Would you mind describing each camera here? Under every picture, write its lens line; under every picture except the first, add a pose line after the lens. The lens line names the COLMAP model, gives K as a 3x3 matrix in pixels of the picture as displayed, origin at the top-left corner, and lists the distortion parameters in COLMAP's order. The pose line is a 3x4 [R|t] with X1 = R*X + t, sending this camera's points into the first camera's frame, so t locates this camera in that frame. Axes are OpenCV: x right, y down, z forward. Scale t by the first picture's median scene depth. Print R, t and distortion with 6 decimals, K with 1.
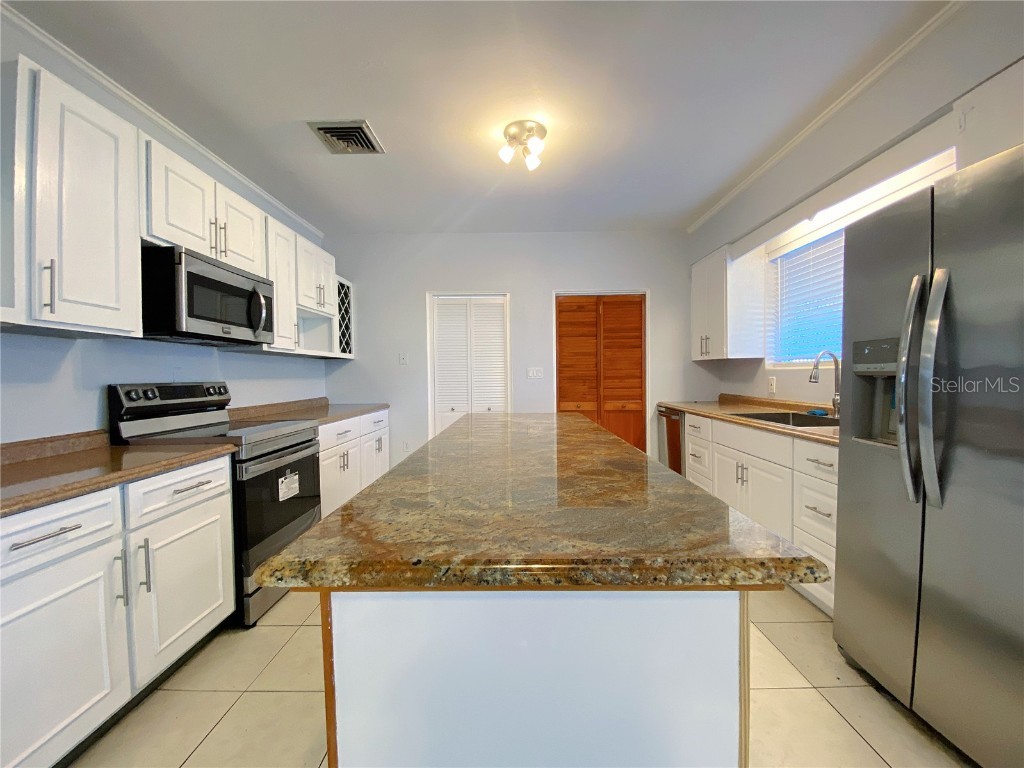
lens RADIAL K [[422.6, 0, 508.0], [0, 422.6, 382.8], [0, 0, 1]] dist [0.029668, -0.025593]
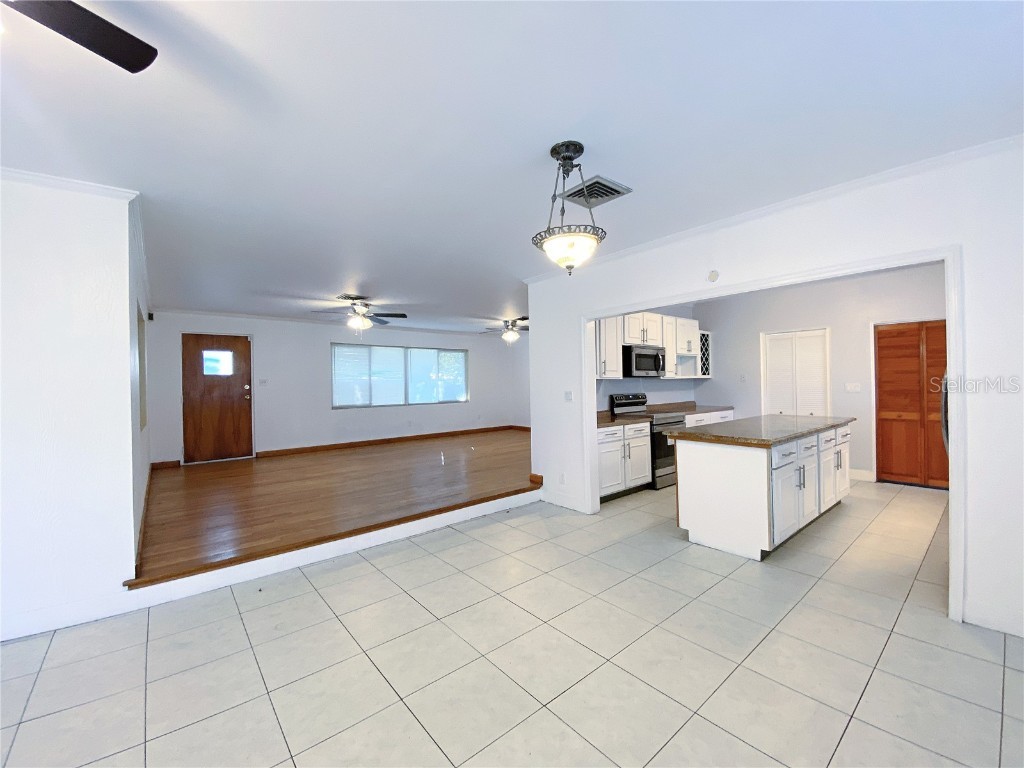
lens RADIAL K [[415.2, 0, 514.0], [0, 415.2, 381.9], [0, 0, 1]] dist [0.027376, -0.023608]
pose [[0.655924, -0.001612, -0.754825, 0.542525], [-0.003663, 0.999979, -0.005319, -0.046687], [0.754818, 0.006254, 0.655905, -0.967891]]
